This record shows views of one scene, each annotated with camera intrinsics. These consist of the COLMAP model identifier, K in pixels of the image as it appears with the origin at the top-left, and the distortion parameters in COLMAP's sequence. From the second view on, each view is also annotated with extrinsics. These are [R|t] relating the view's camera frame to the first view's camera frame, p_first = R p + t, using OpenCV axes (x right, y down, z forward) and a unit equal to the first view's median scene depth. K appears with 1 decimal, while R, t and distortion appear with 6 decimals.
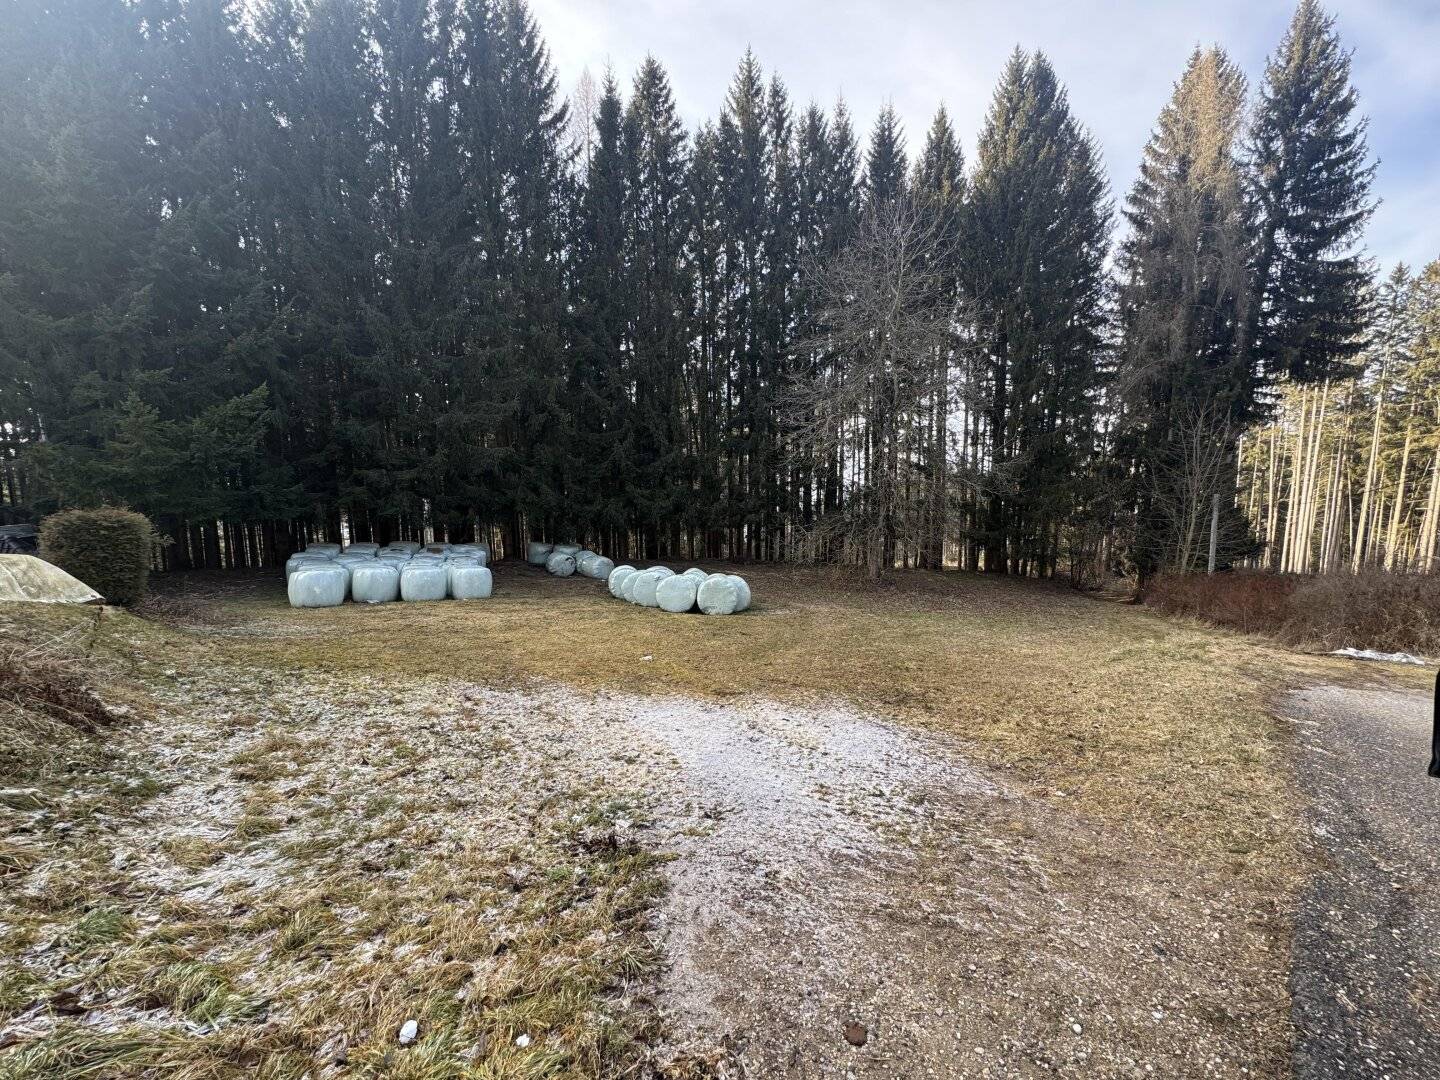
lens RADIAL K [[579.2, 0, 720.3], [0, 579.2, 539.4], [0, 0, 1]] dist [0.002393, -0.000036]
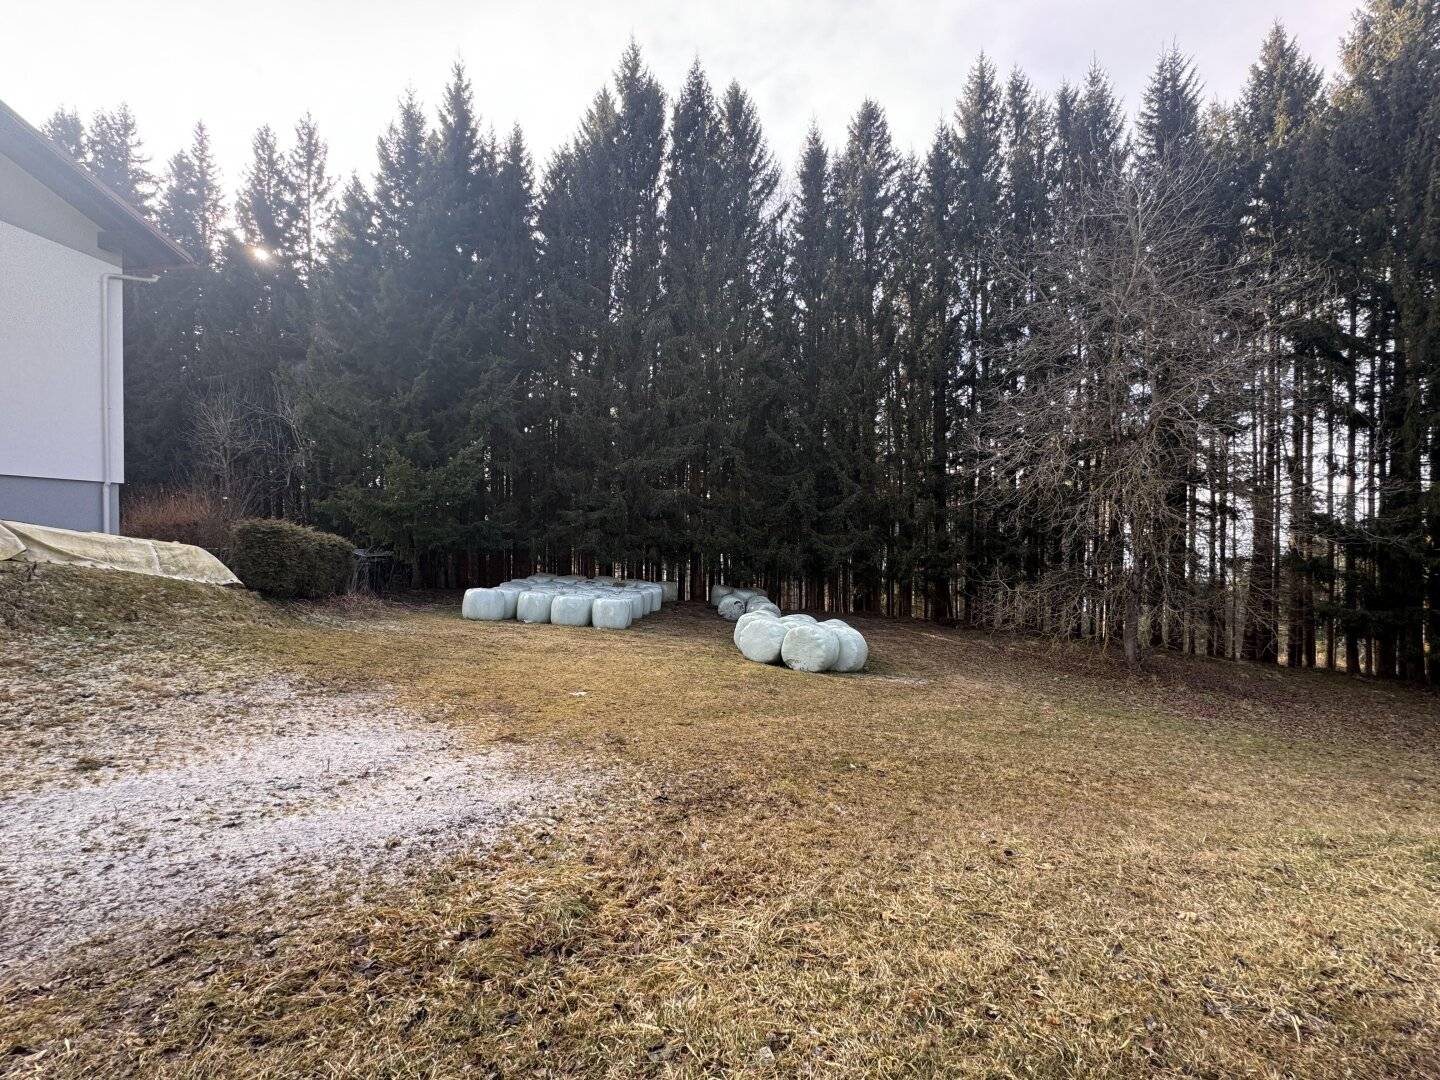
lens RADIAL K [[579.2, 0, 720.1], [0, 579.2, 538.5], [0, 0, 1]] dist [0.002393, -0.000036]
pose [[0.873600, 0.016763, -0.486356, 0.152225], [-0.068756, 0.993633, -0.089254, 0.012568], [0.481764, 0.111412, 0.869190, 0.107323]]
